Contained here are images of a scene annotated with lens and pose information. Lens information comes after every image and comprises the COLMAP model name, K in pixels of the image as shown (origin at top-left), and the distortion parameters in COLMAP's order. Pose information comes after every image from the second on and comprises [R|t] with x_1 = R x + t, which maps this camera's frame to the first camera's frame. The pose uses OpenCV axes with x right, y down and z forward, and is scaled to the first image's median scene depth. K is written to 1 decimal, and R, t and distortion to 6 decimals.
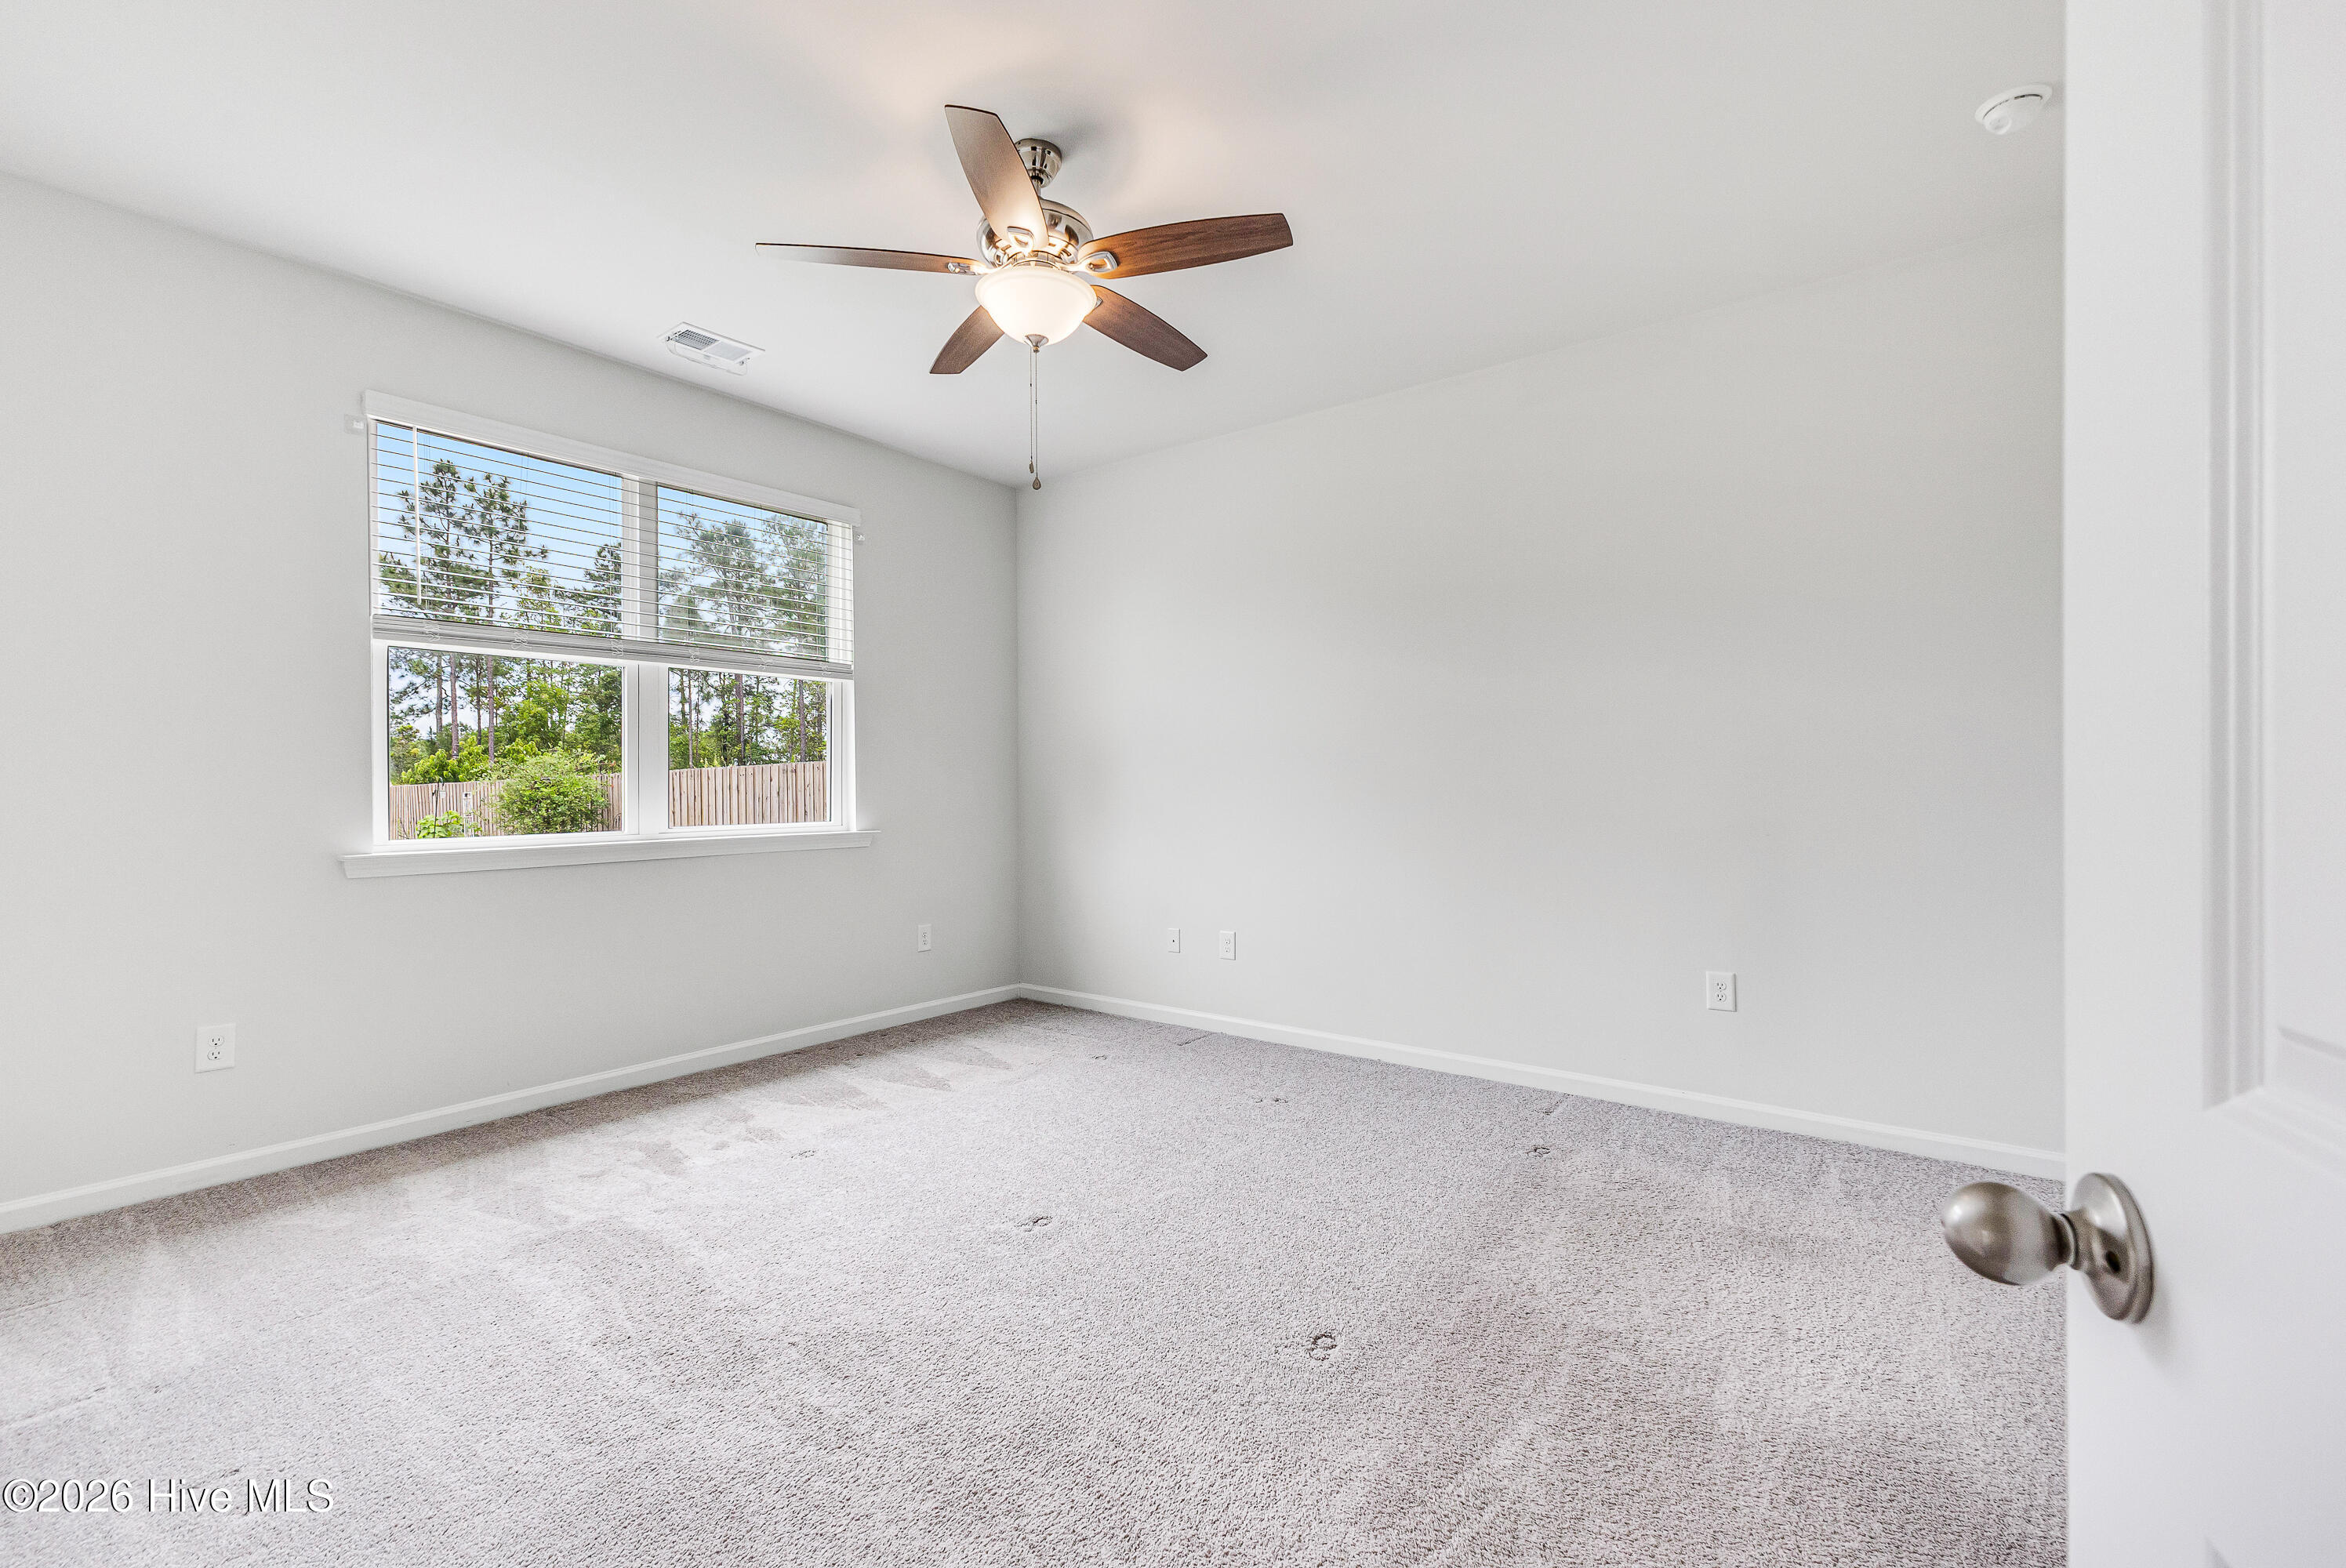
lens RADIAL K [[1028.7, 0, 1180.7], [0, 1028.7, 782.3], [0, 0, 1]] dist [0.009564, -0.000281]
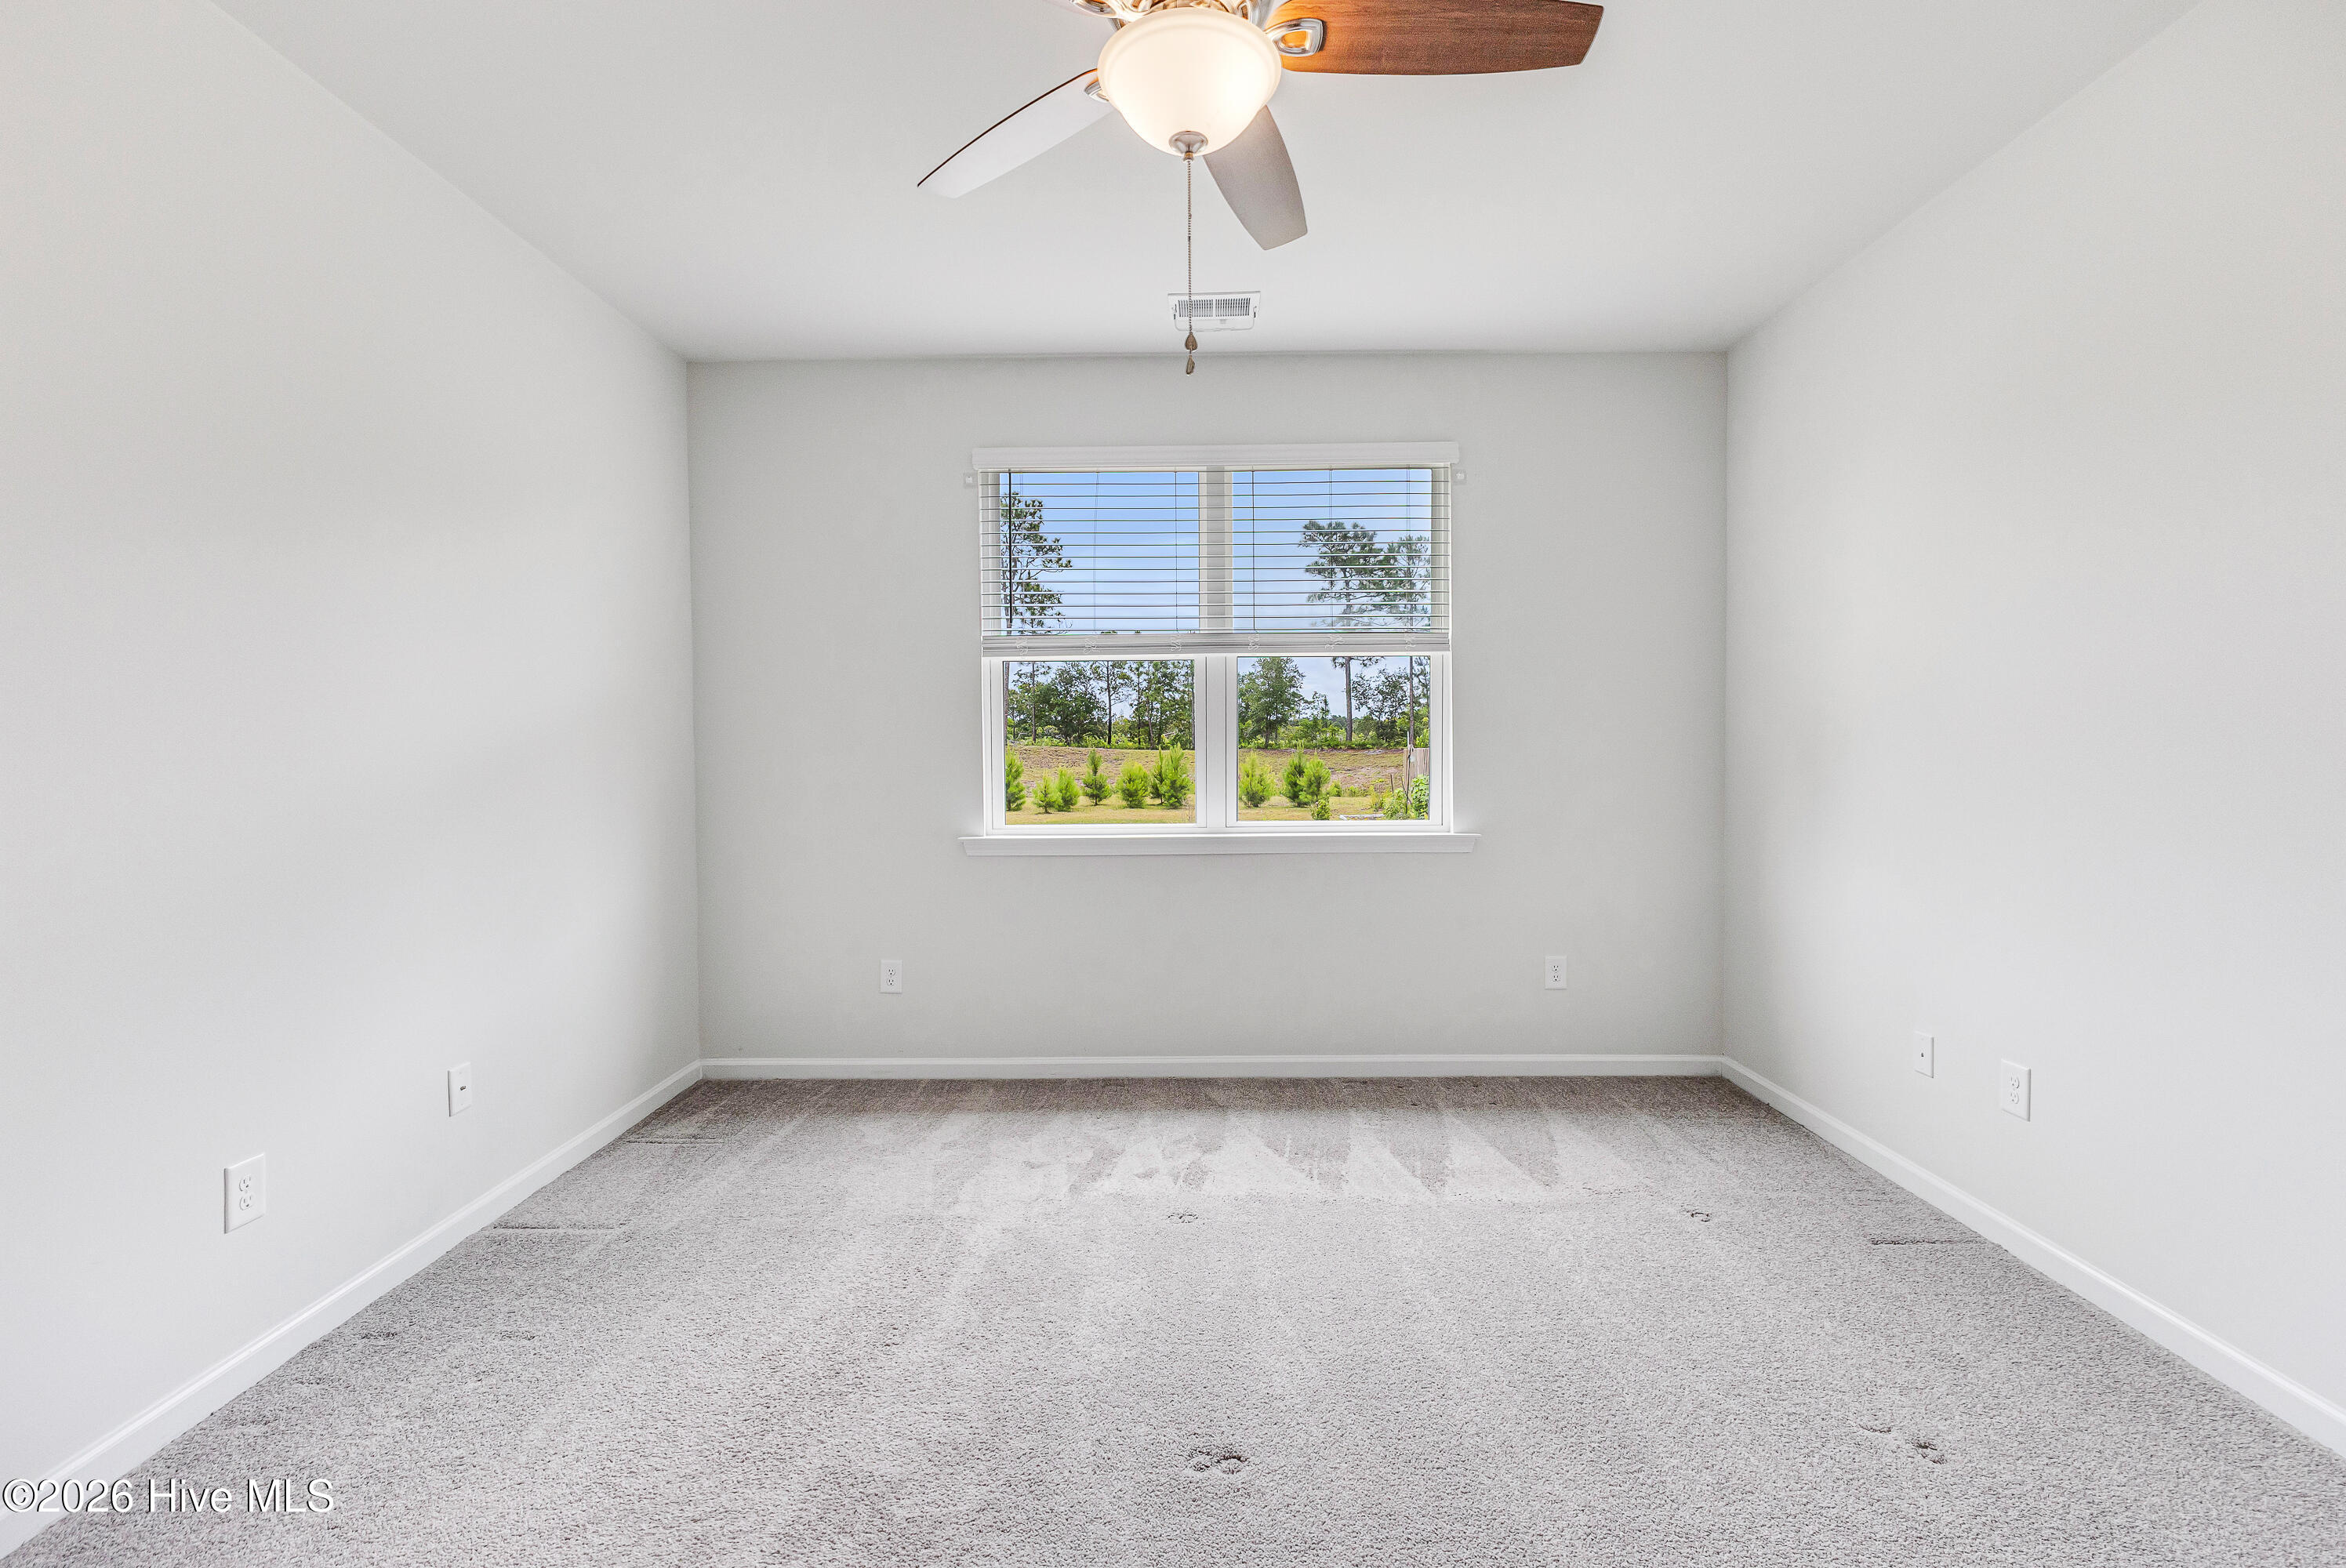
lens RADIAL K [[1013.1, 0, 1172.1], [0, 1013.1, 768.1], [0, 0, 1]] dist [0.001913, -0.000667]
pose [[0.599866, 0.014573, -0.799968, 0.274895], [0.003616, 0.999775, 0.020925, -0.031613], [0.800092, -0.015445, 0.599678, 0.439342]]
